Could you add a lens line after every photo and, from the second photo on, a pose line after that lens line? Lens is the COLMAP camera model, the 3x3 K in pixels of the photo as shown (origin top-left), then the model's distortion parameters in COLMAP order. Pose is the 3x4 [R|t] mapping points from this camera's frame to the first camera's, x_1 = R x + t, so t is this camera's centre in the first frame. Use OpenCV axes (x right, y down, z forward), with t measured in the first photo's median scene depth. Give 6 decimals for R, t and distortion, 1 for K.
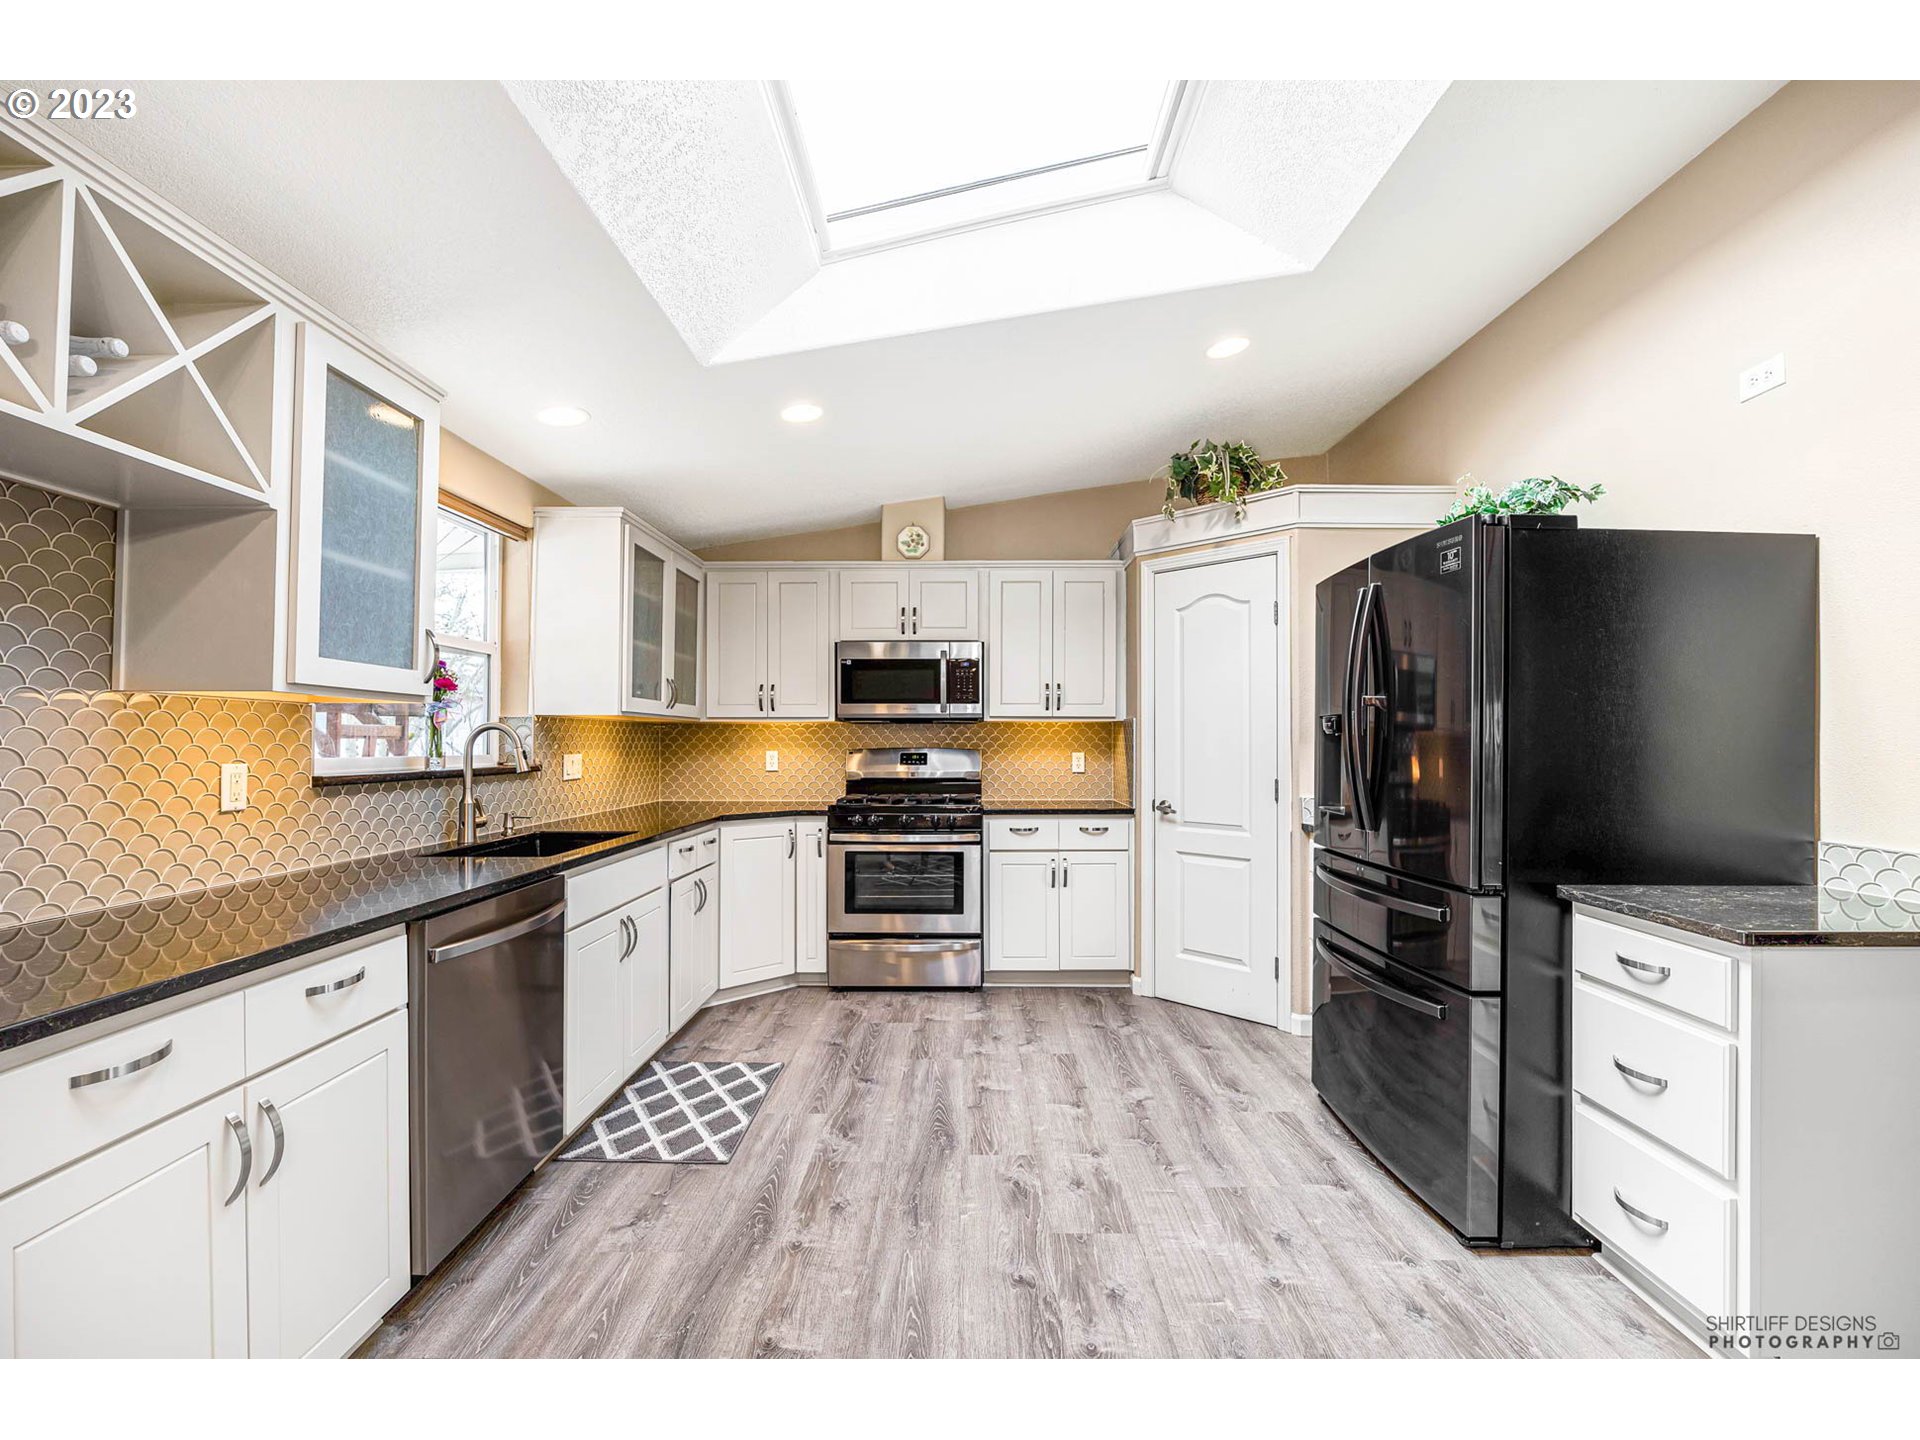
lens RADIAL K [[832.0, 0, 968.1], [0, 832.0, 730.9], [0, 0, 1]] dist [-0.011538, -0.000148]
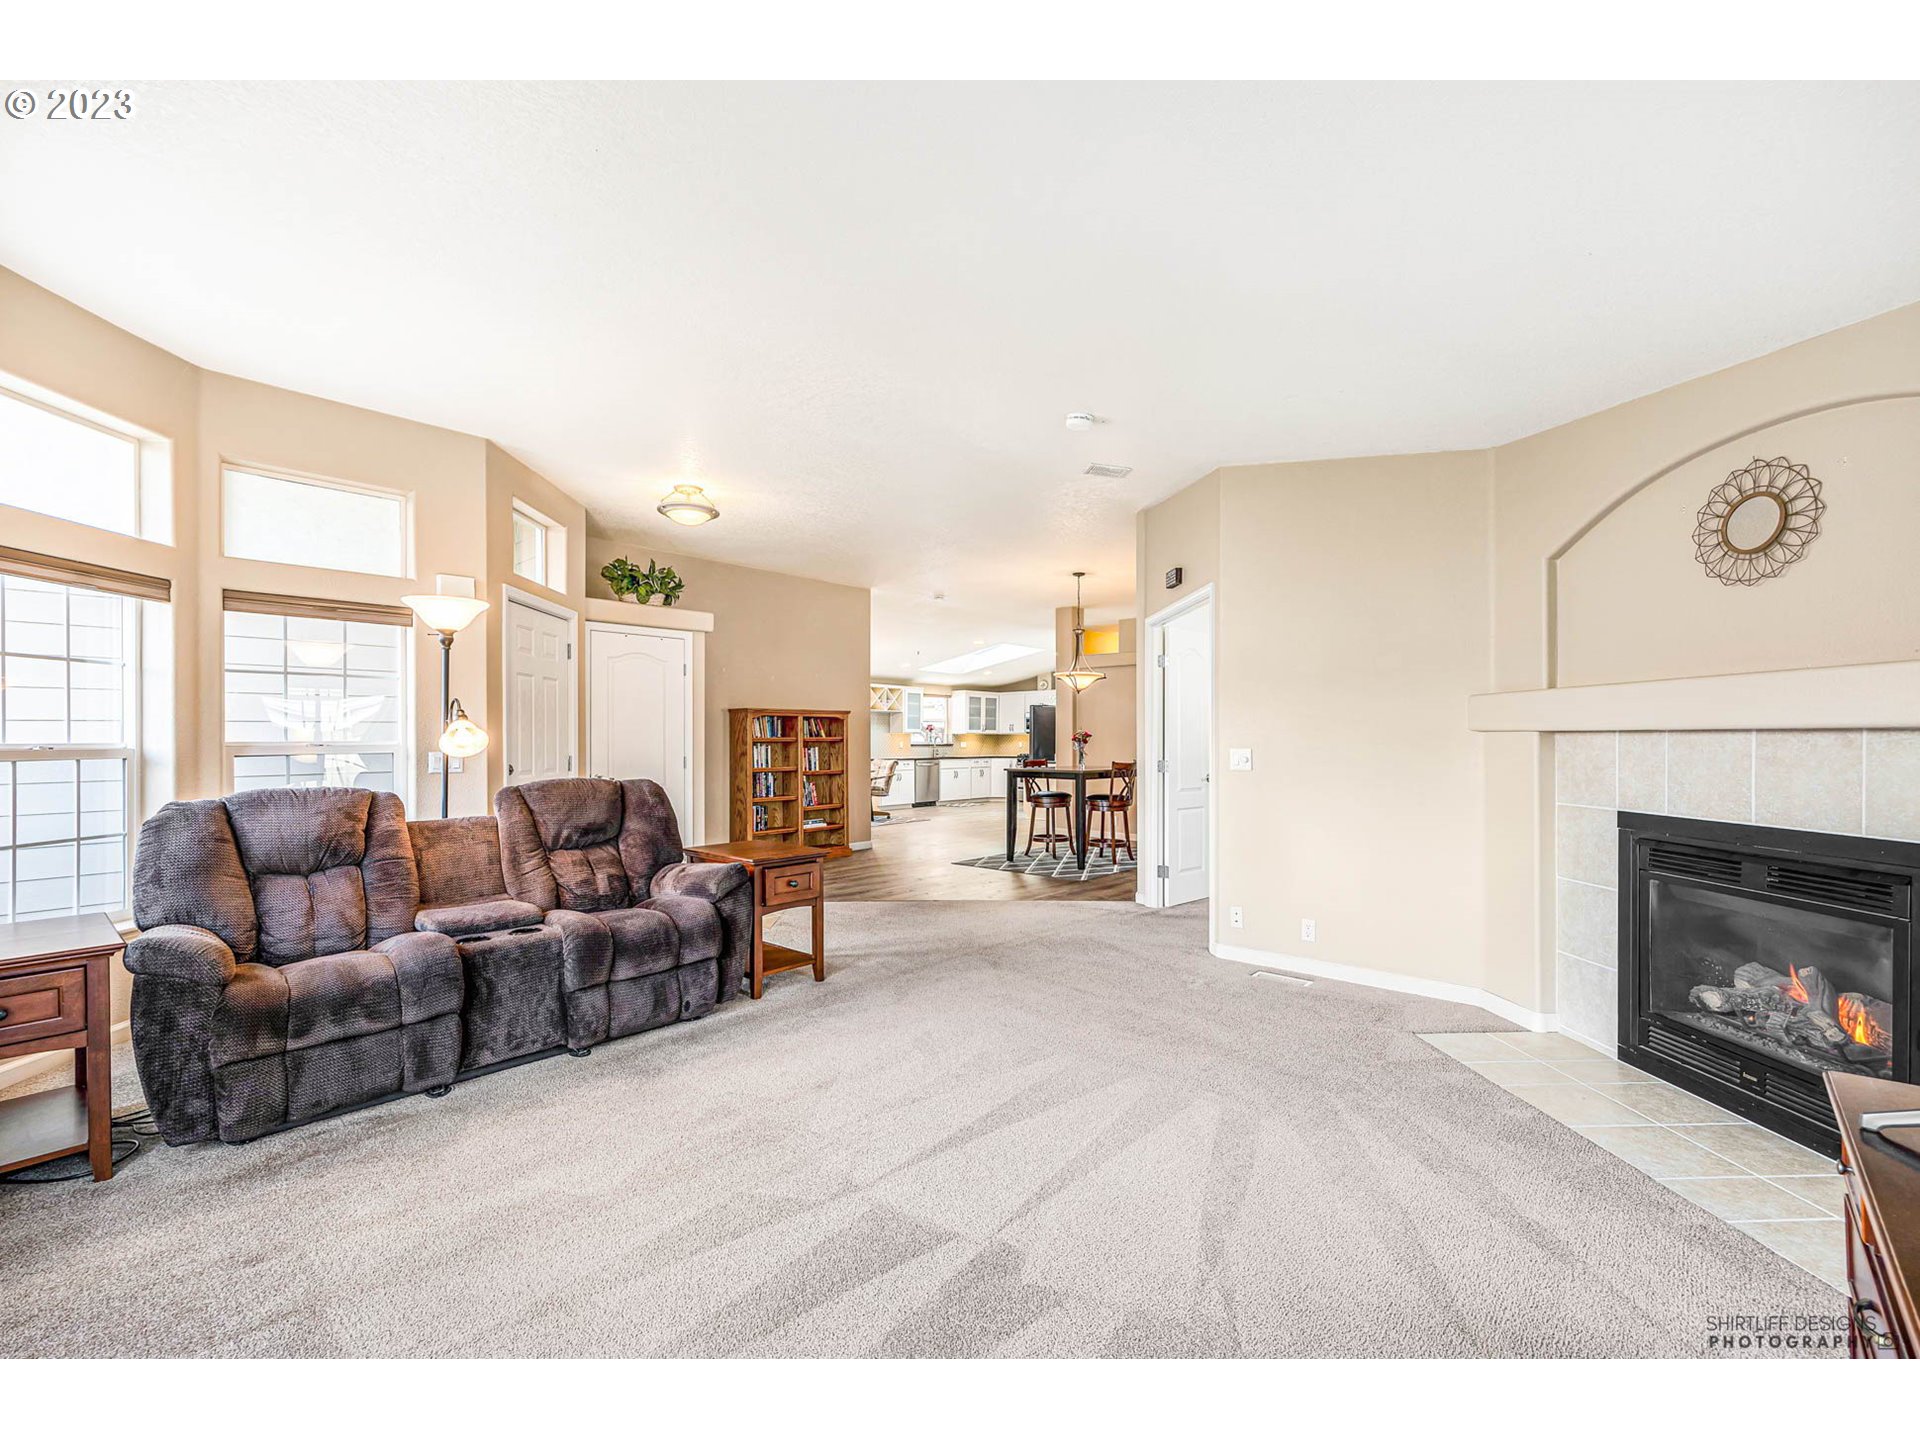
lens RADIAL K [[832.0, 0, 968.1], [0, 832.0, 730.9], [0, 0, 1]] dist [-0.011538, -0.000148]
pose [[0.747442, -0.003835, -0.664316, 2.806755], [0.005091, 0.999987, -0.000044, -0.035445], [0.664308, -0.003349, 0.747452, -2.603142]]
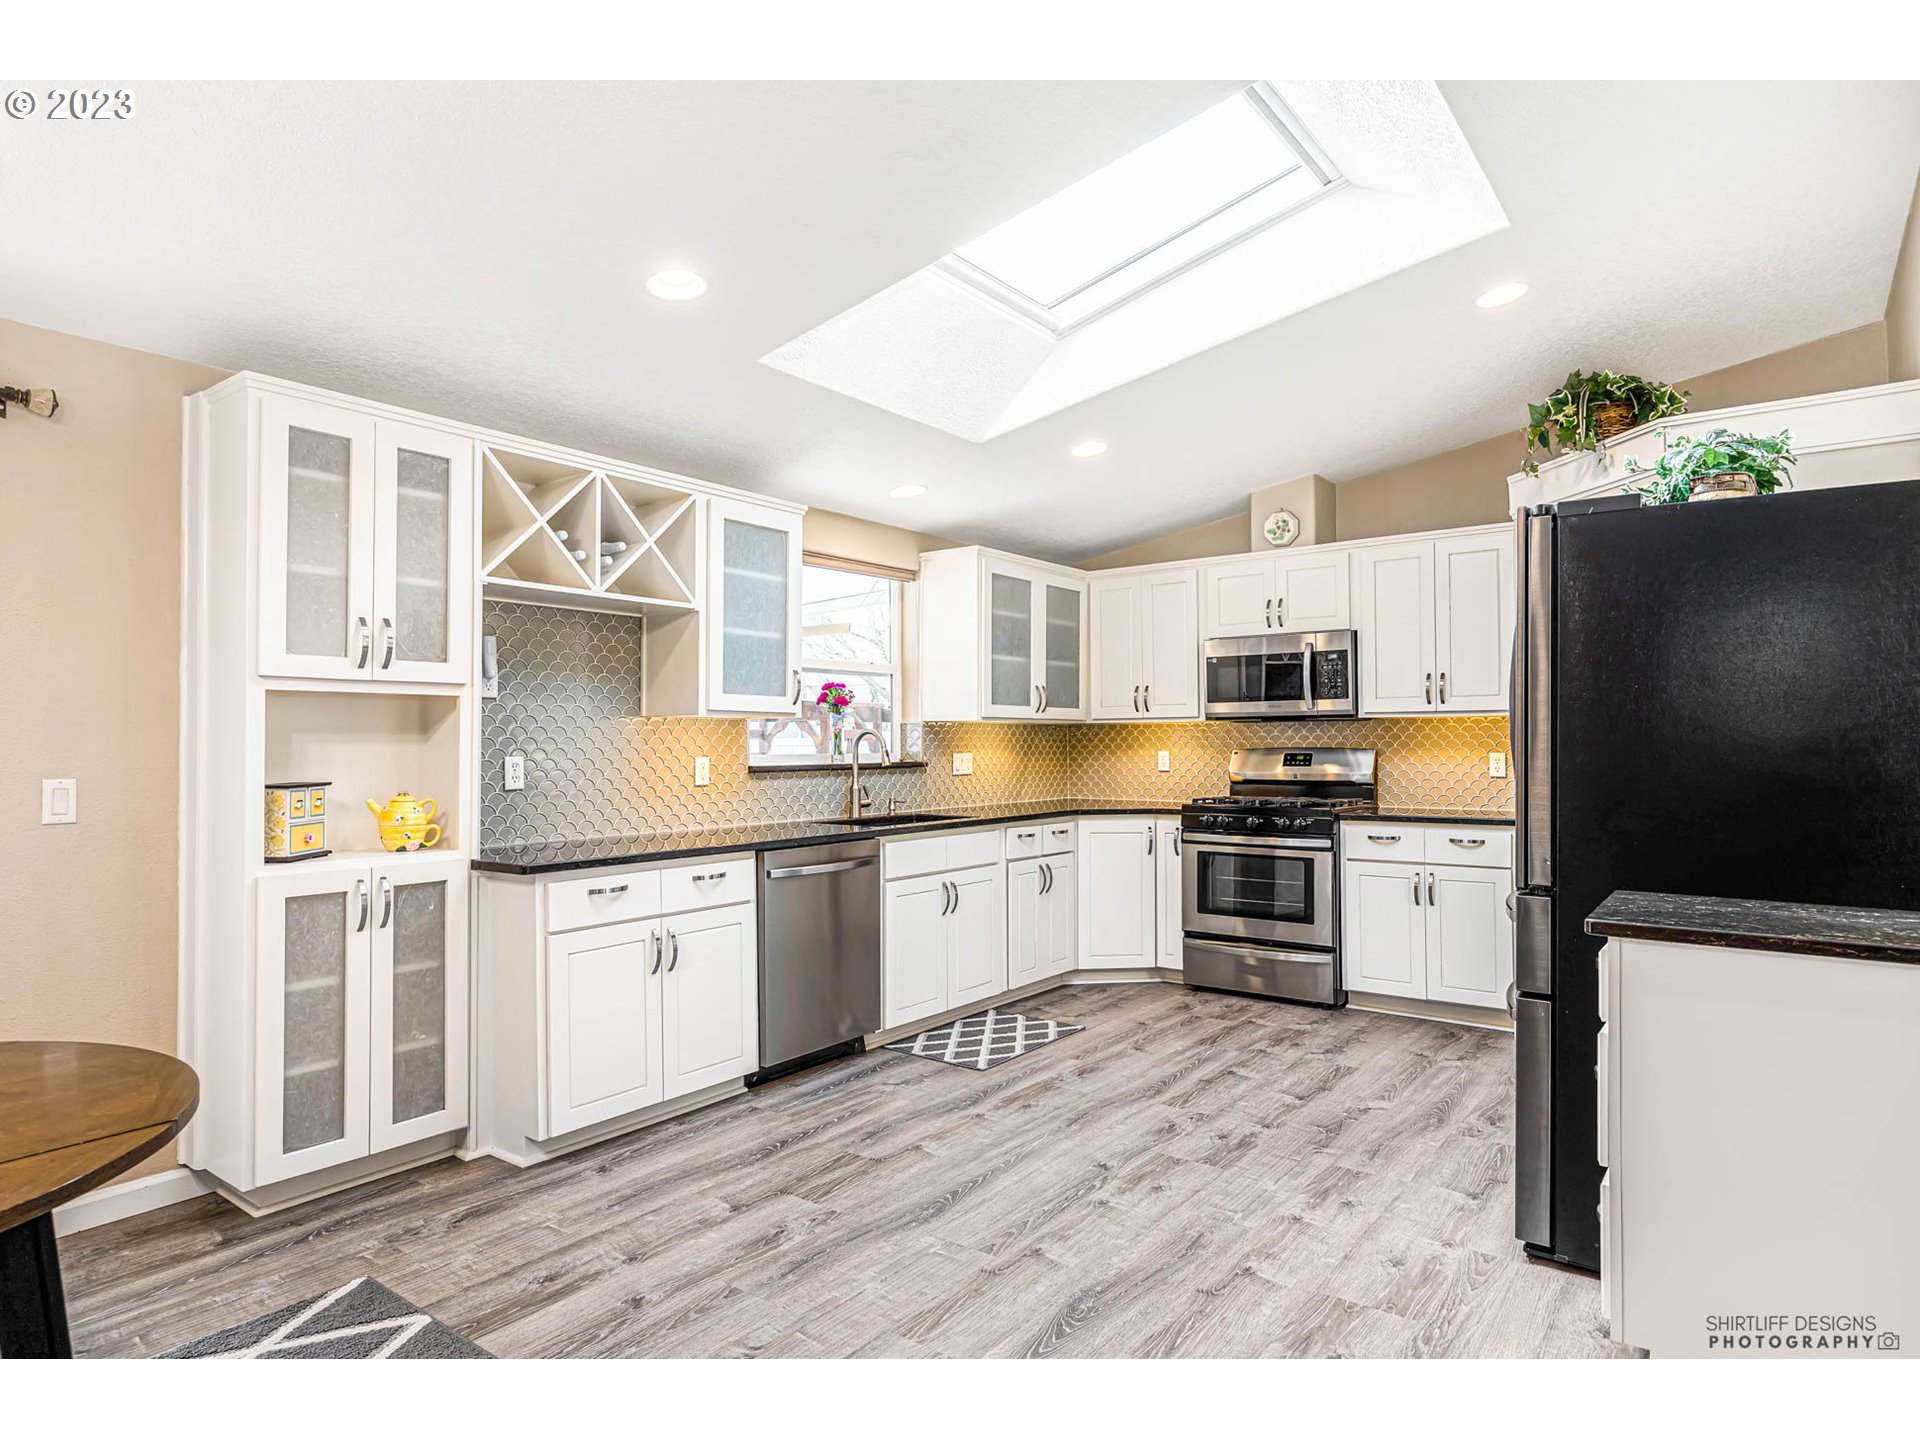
lens RADIAL K [[1085.7, 0, 975.8], [0, 1085.7, 731.7], [0, 0, 1]] dist [-0.000439, 0.000021]
pose [[0.800371, -0.010689, -0.599410, 0.515475], [0.013136, 0.999914, -0.000291, -0.002145], [0.599361, -0.007641, 0.800442, -0.251575]]
